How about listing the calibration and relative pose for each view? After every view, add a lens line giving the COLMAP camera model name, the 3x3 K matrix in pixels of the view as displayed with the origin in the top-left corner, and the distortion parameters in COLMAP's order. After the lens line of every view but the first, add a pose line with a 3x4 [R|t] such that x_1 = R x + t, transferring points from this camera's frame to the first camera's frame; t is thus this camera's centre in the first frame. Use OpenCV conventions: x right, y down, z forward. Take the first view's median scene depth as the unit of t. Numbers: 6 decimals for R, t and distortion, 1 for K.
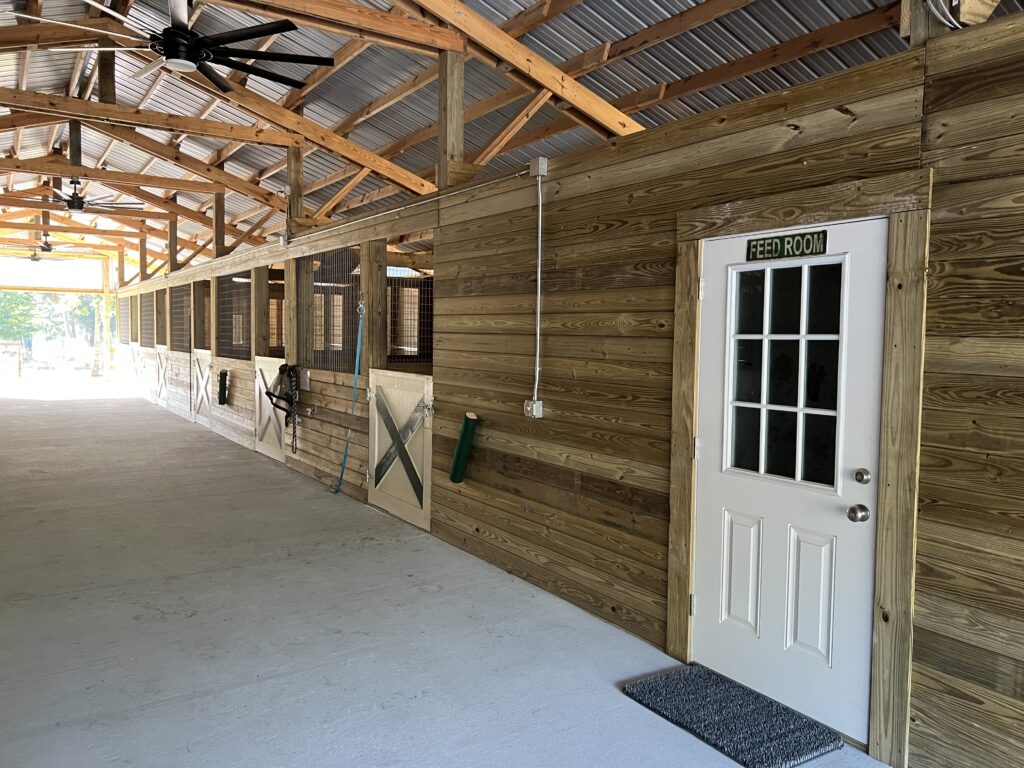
lens RADIAL K [[786.8, 0, 512.9], [0, 786.8, 380.3], [0, 0, 1]] dist [0.008976, 0.005426]
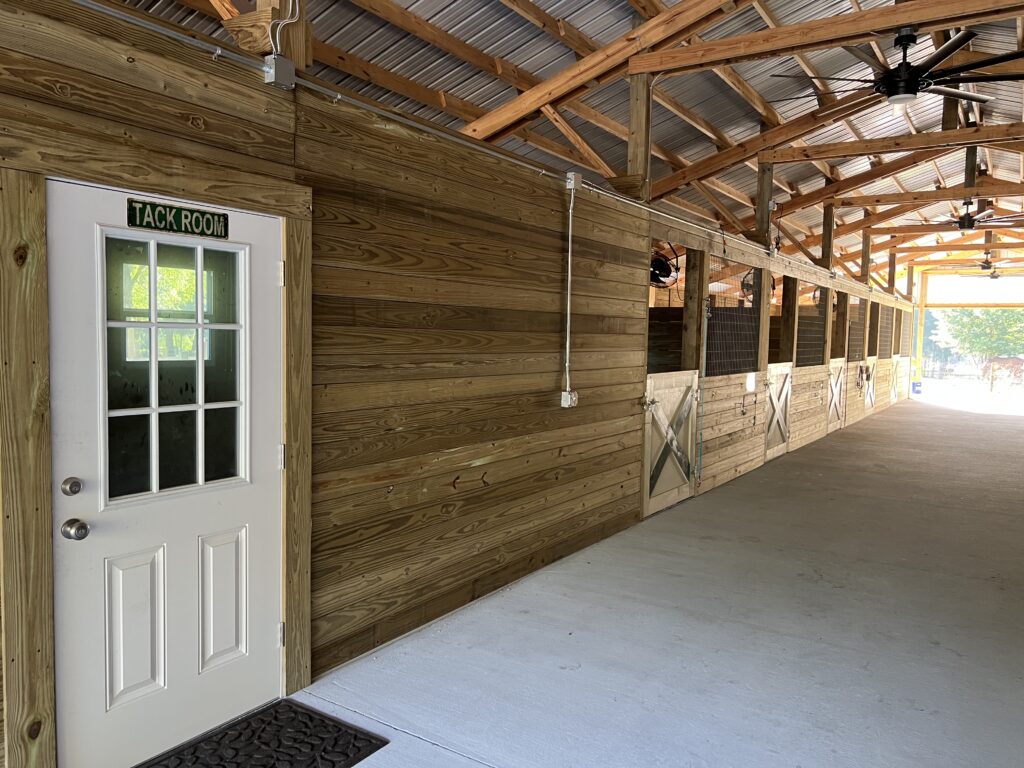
lens RADIAL K [[786.8, 0, 512.4], [0, 786.8, 382.3], [0, 0, 1]] dist [0.008976, 0.005426]
pose [[0.403740, 0.060887, -0.912845, 0.248285], [-0.078441, 0.996412, 0.031768, 0.001208], [0.911505, 0.058779, 0.407068, 0.049385]]
